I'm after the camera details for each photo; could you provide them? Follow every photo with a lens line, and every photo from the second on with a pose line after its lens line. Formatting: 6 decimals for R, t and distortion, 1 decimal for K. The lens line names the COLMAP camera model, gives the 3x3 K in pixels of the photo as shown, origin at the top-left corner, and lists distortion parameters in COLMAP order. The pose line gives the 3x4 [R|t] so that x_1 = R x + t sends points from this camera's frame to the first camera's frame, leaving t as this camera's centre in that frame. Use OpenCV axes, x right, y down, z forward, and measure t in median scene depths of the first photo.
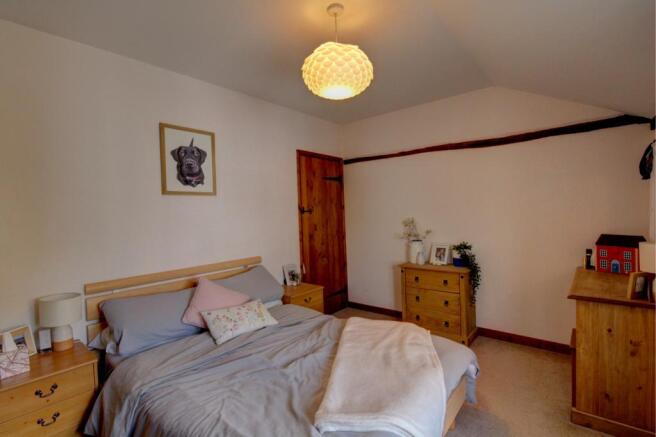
lens RADIAL K [[300.0, 0, 327.8], [0, 300.0, 217.5], [0, 0, 1]] dist [-0.003079, -0.000240]
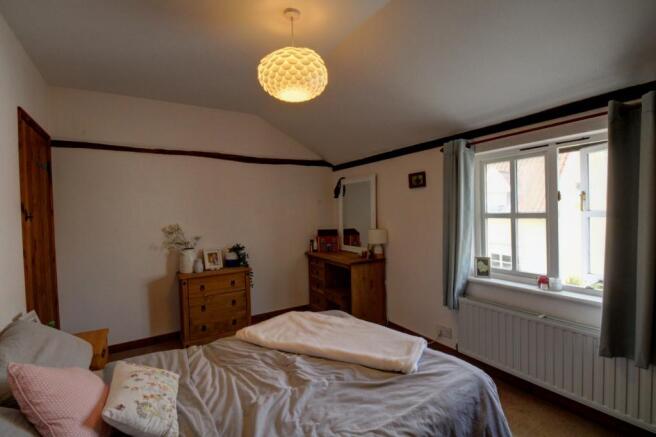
lens RADIAL K [[300.0, 0, 328.1], [0, 300.0, 217.2], [0, 0, 1]] dist [-0.003079, -0.000240]
pose [[0.338175, 0.000943, 0.941083, -0.464738], [0.036087, 0.999251, -0.013969, 0.009630], [-0.940391, 0.038685, 0.337888, 0.293658]]
